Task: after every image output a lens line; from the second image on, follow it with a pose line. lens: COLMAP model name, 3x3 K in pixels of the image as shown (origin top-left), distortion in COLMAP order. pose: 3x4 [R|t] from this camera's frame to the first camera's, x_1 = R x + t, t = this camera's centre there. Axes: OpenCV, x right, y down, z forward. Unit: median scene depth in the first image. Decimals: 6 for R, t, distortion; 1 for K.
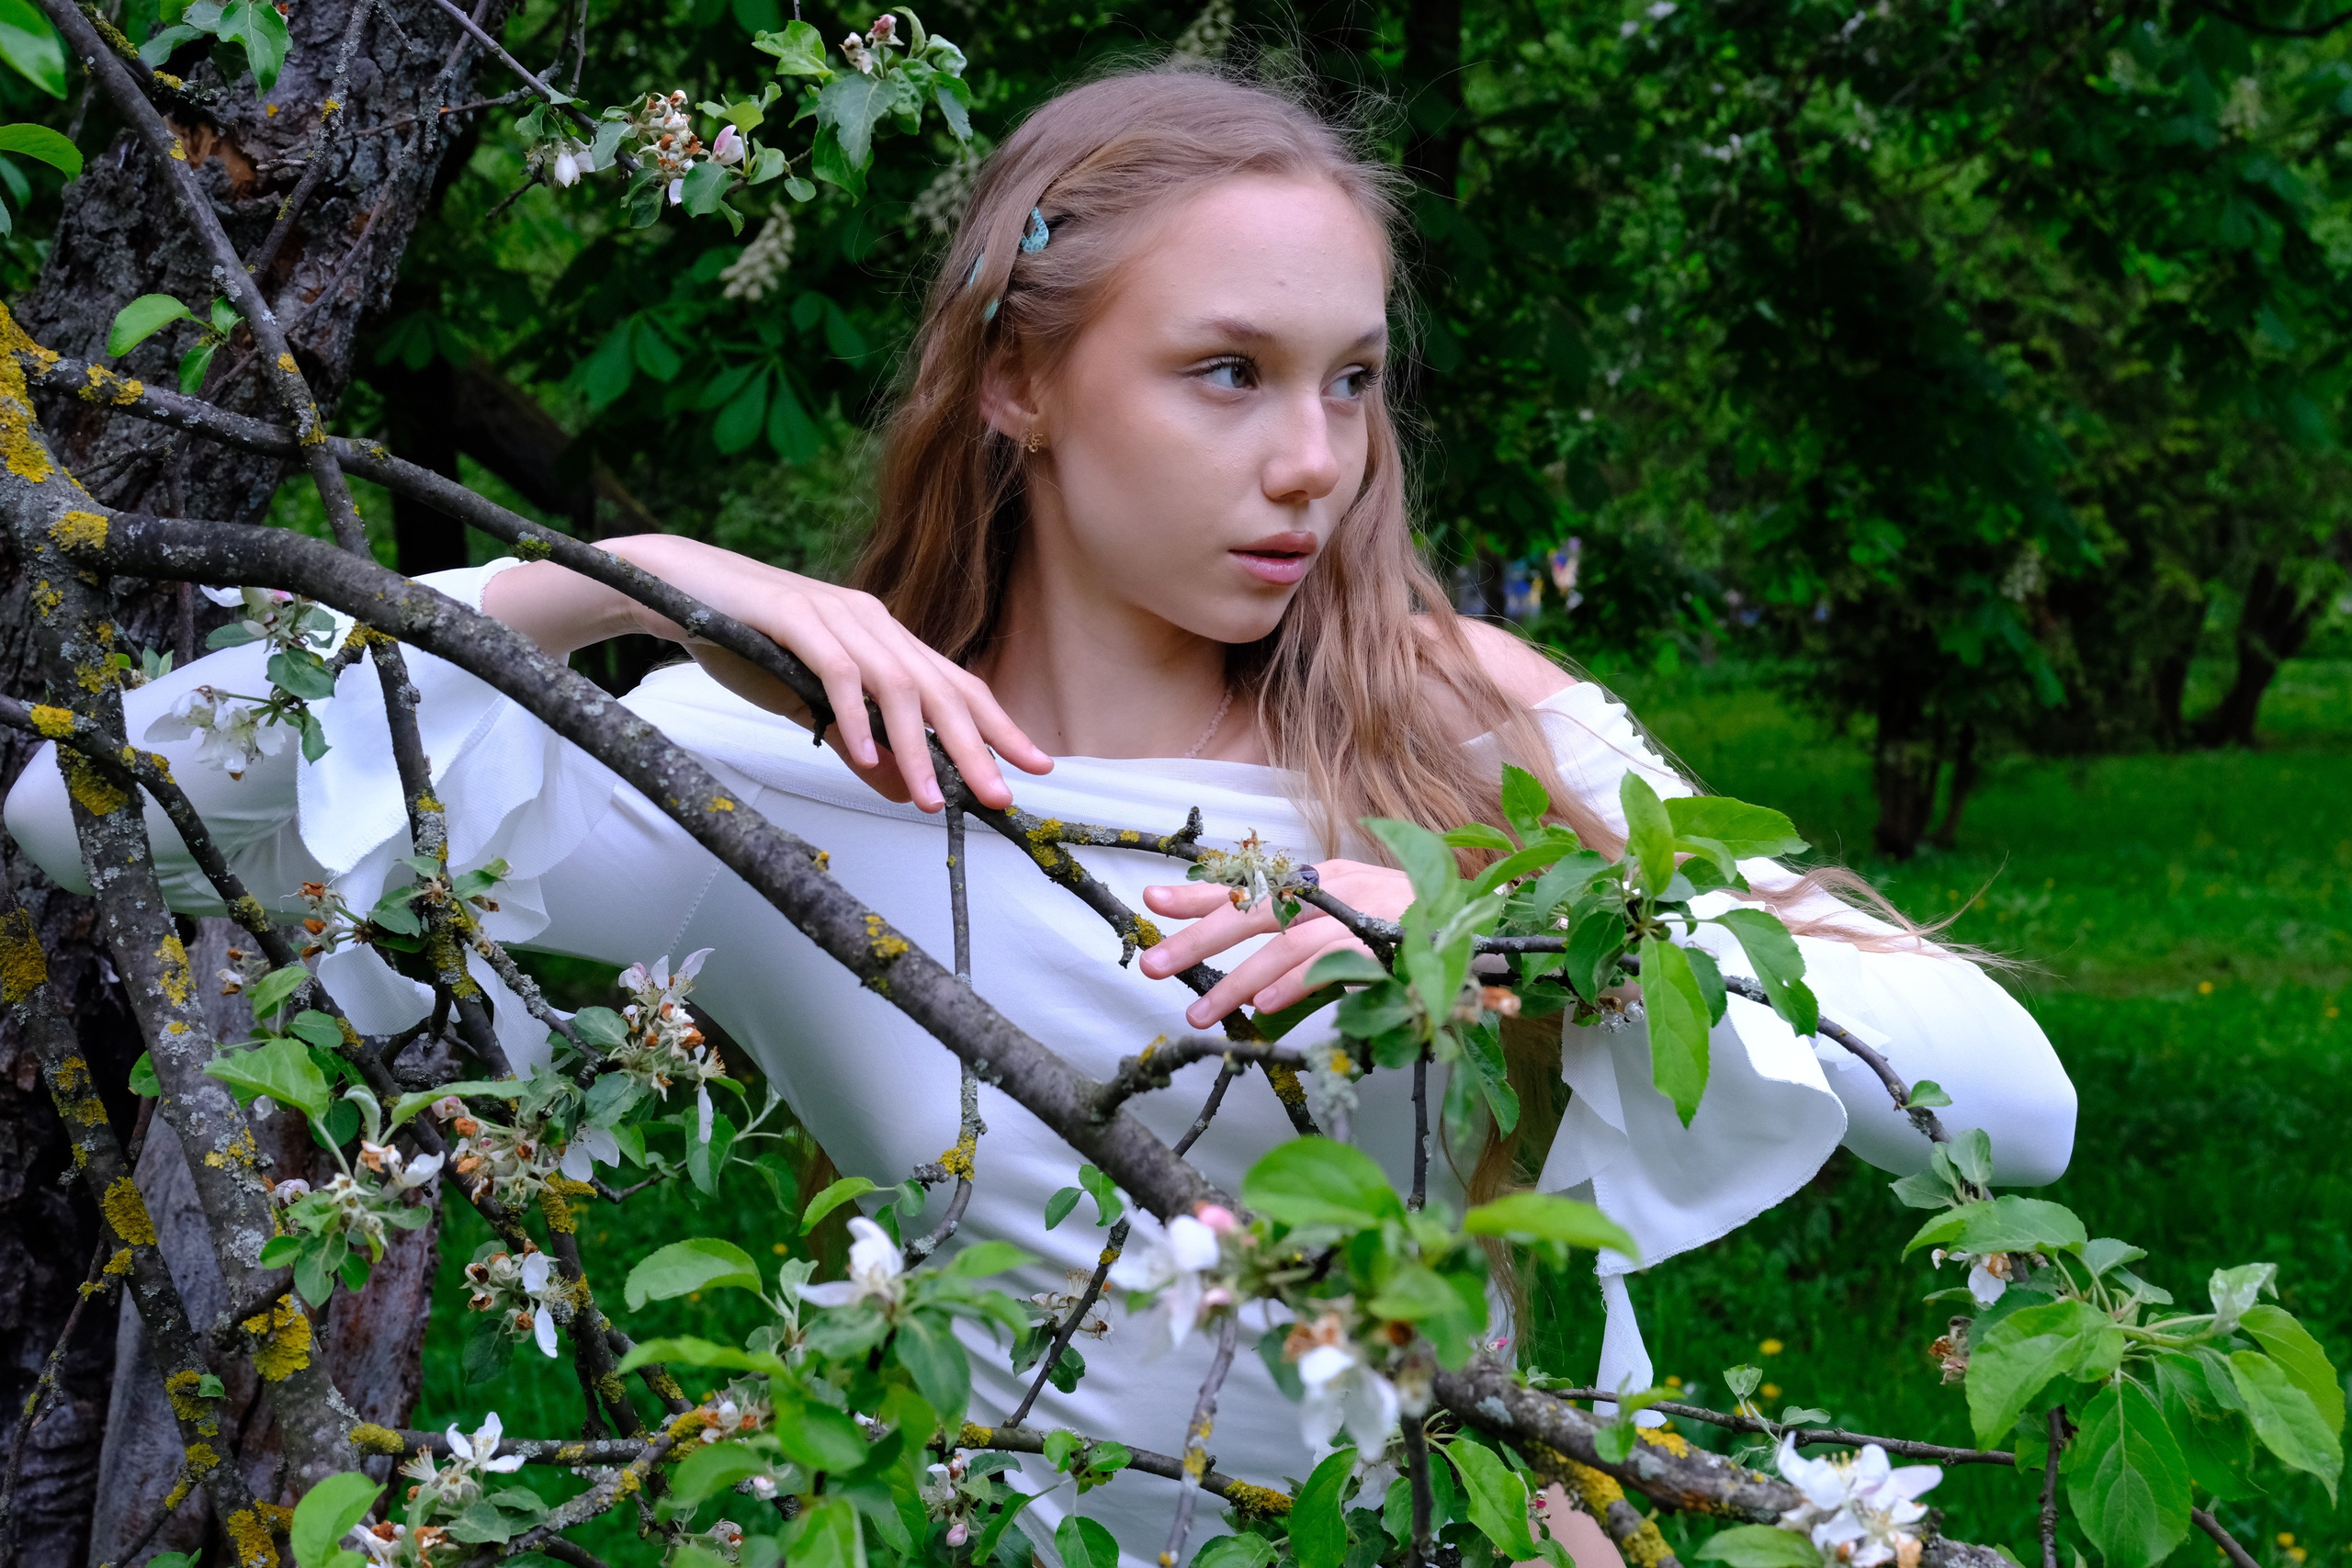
lens RADIAL K [[3380.7, 0, 1111.7], [0, 3380.7, 860.9], [0, 0, 1]] dist [0.069871, 0.057394]
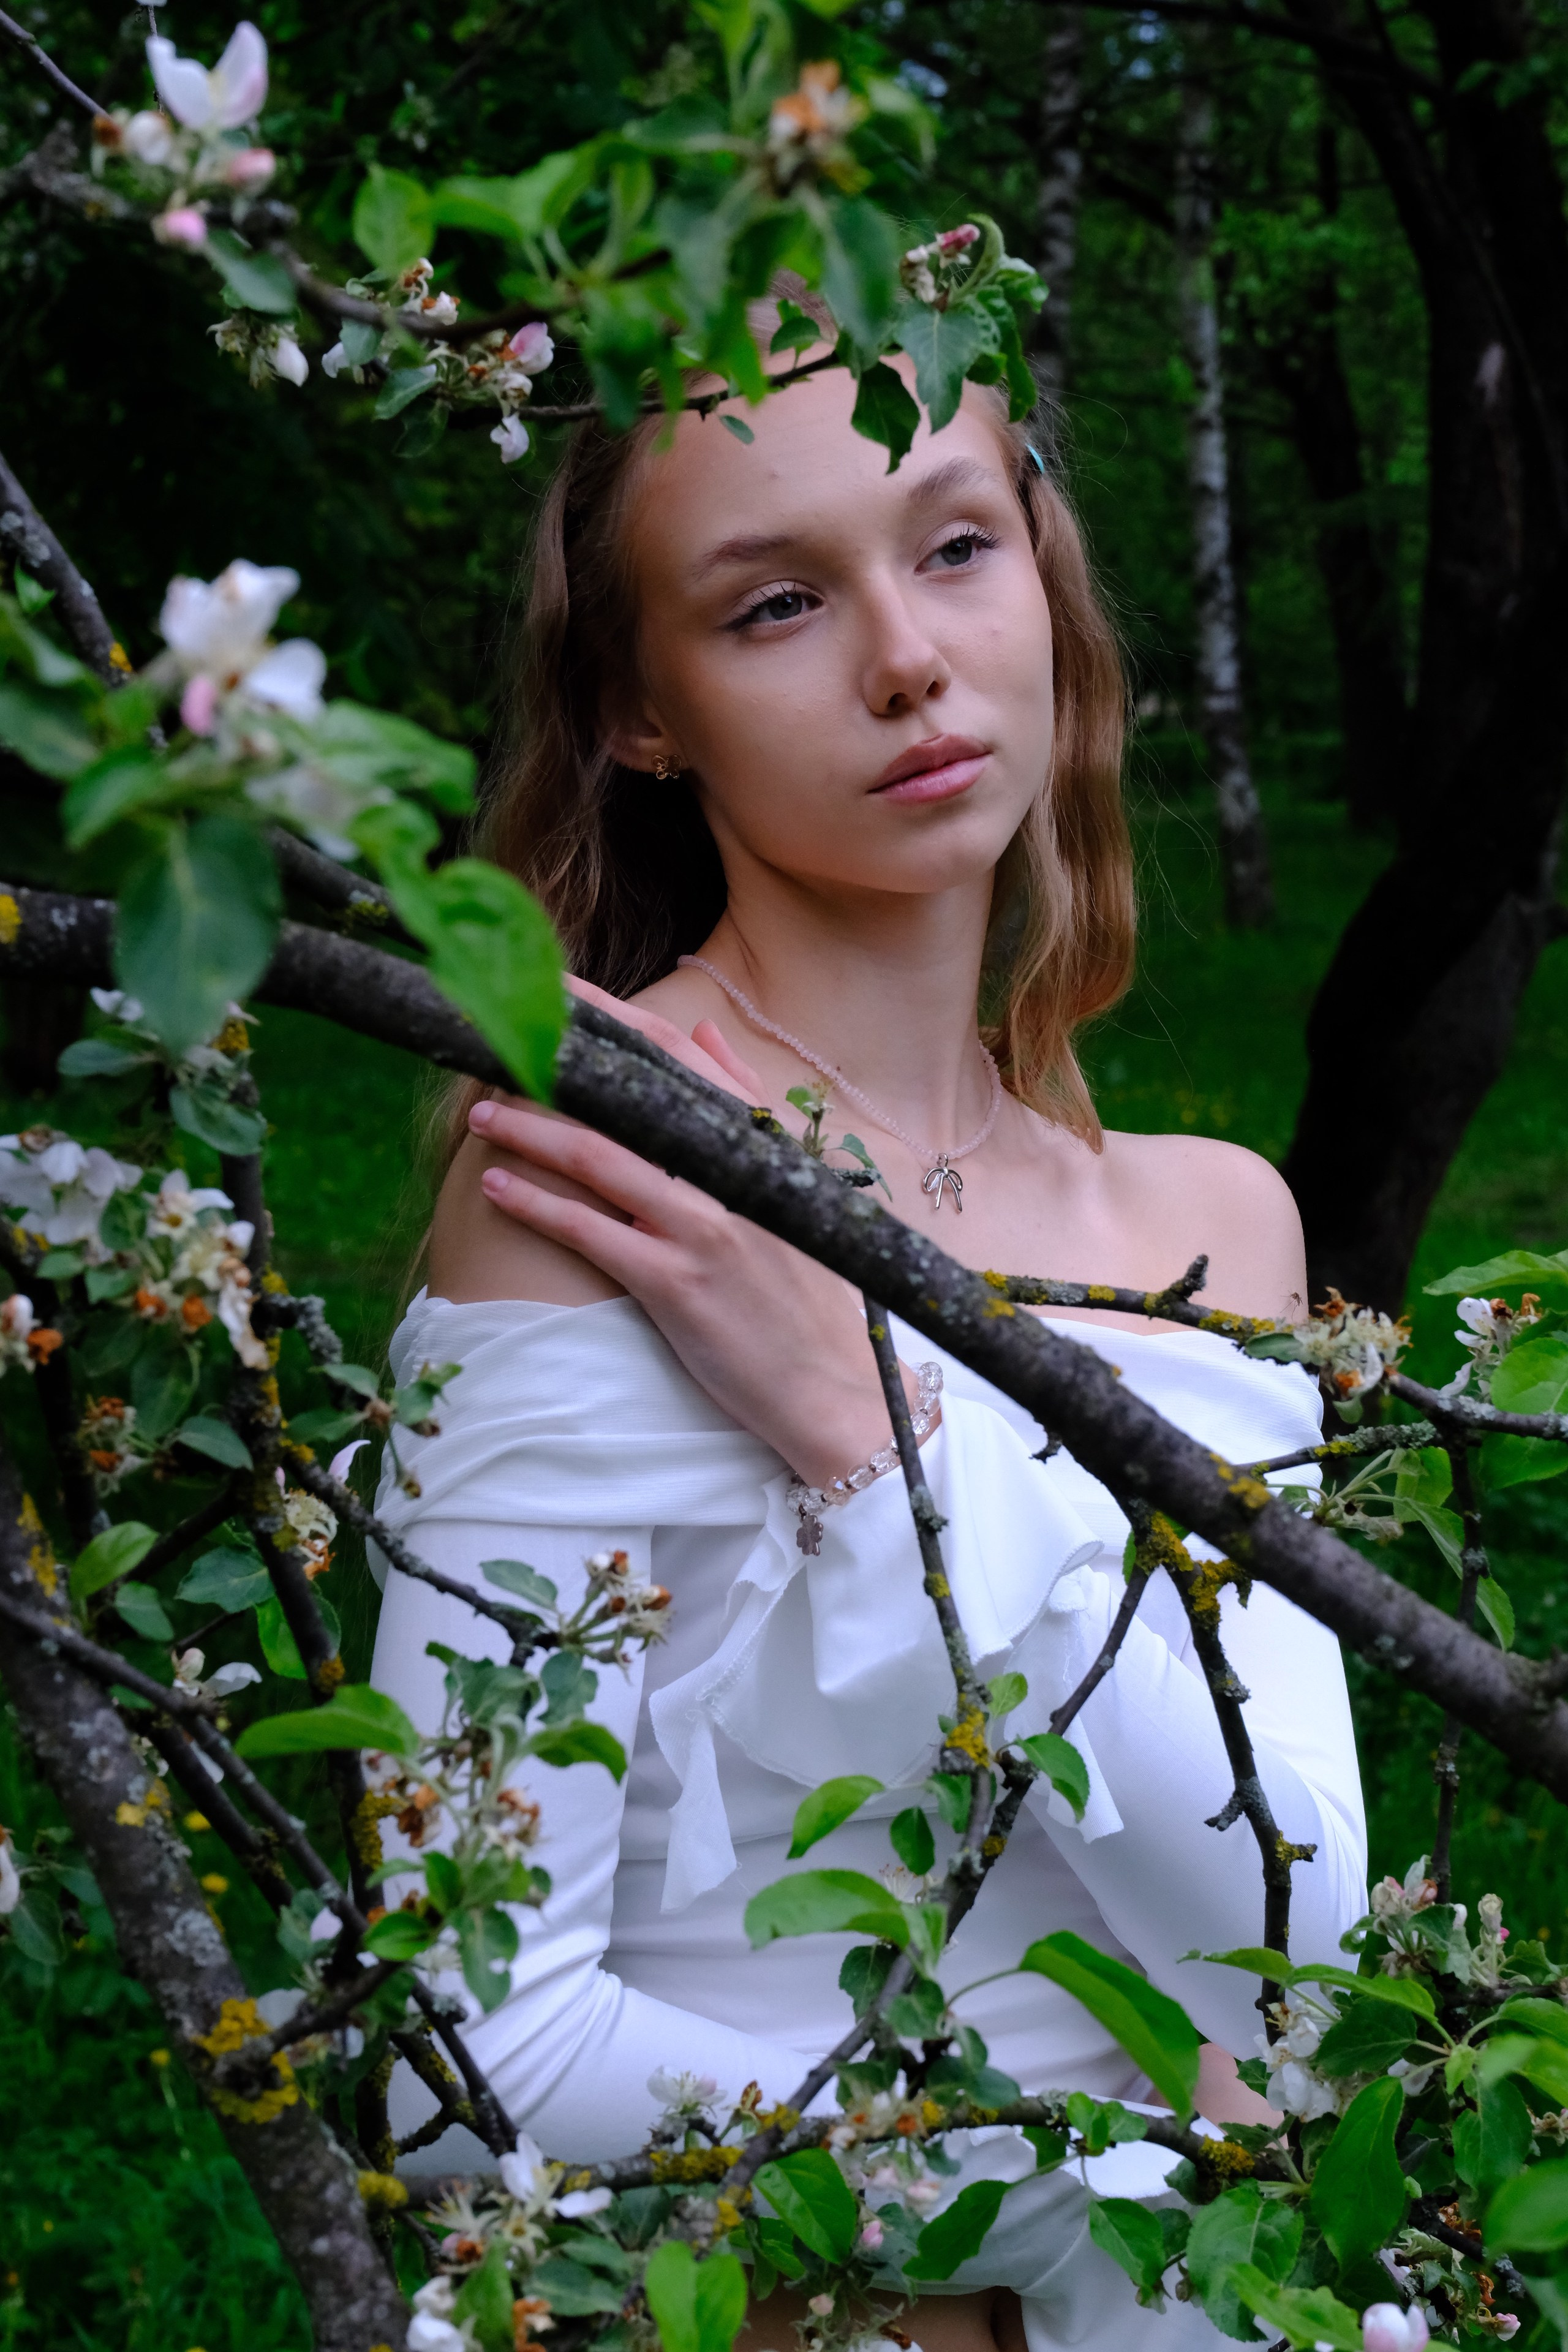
lens RADIAL K [[5029.4, 0, 787.0], [0, 5029.4, 1175.7], [0, 0, 1]] dist [-0.014599, 0.415844]
pose [[0.920973, -0.016250, 0.389288, -0.315194], [0.009701, 0.999777, 0.018783, -0.035815], [-0.389507, -0.013523, 0.920924, -0.001057]]
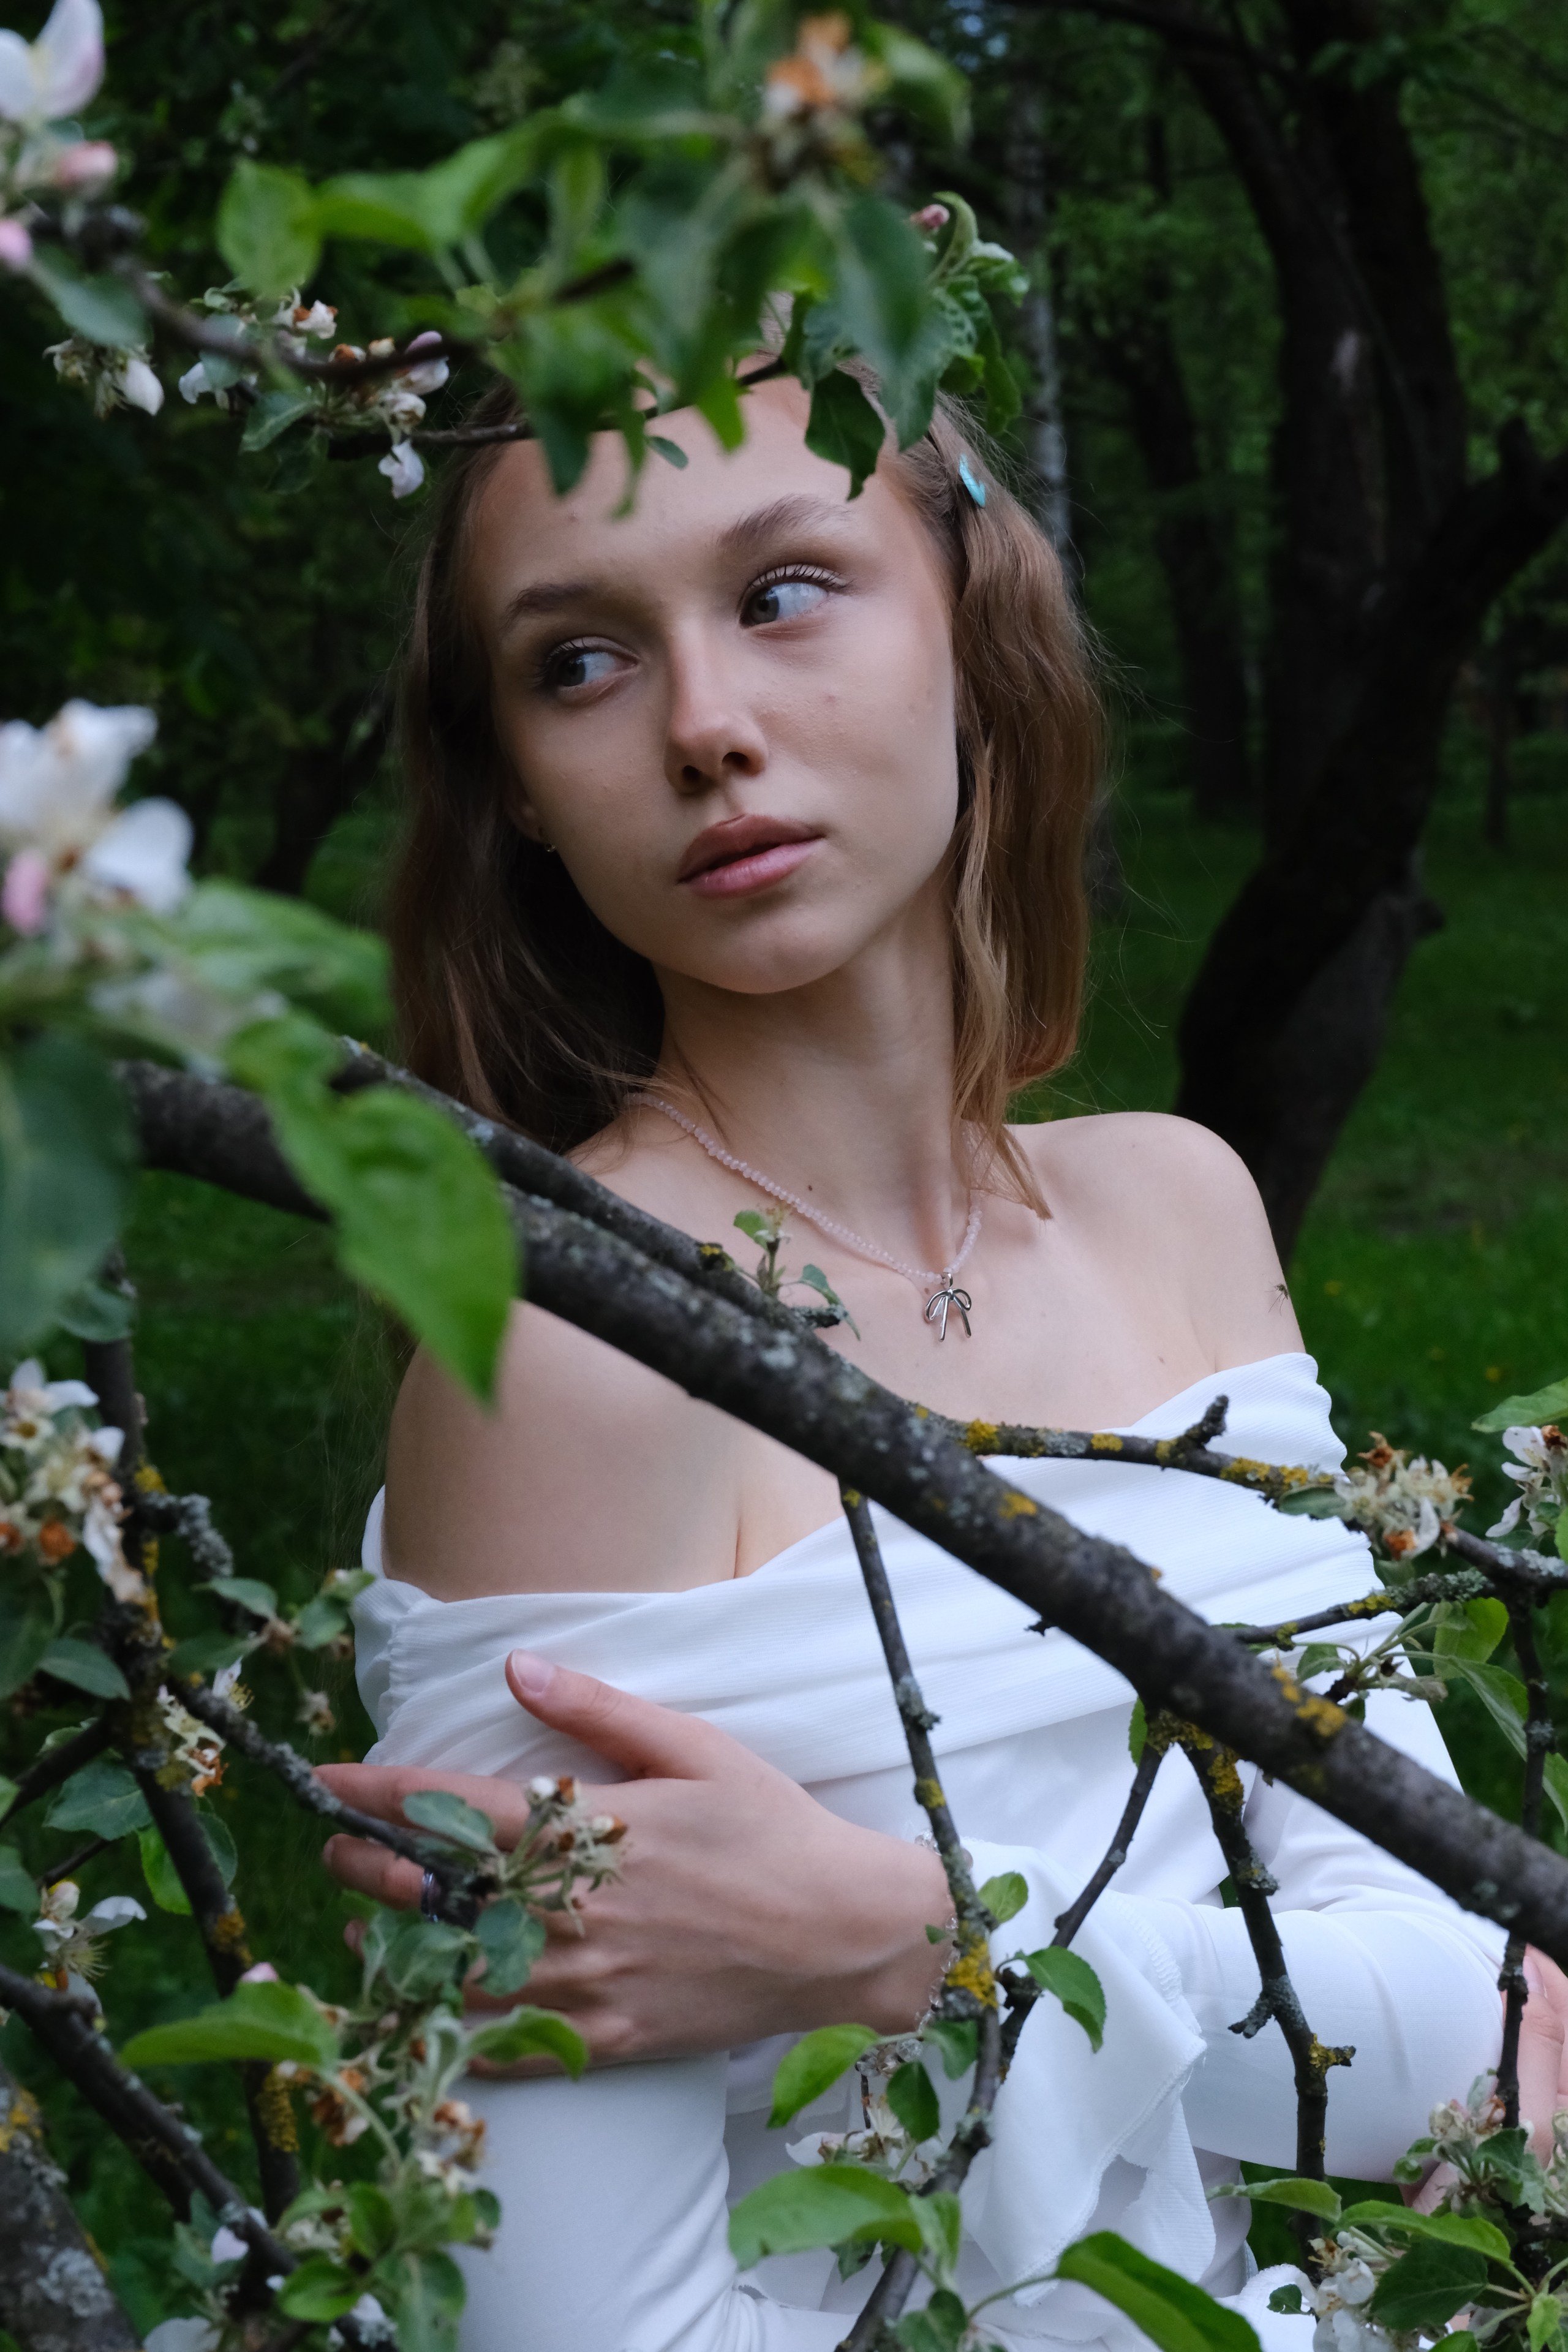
lens RADIAL K [[5017.1, 0, 810.0], [0, 5017.1, 1172.4], [0, 0, 1]] dist [0.015835, 0.329200]
pose [[0.908061, -0.041203, 0.416806, -0.285690], [0.035565, 0.999141, 0.021289, -0.052989], [-0.417325, -0.004508, 0.908746, 0.092892]]
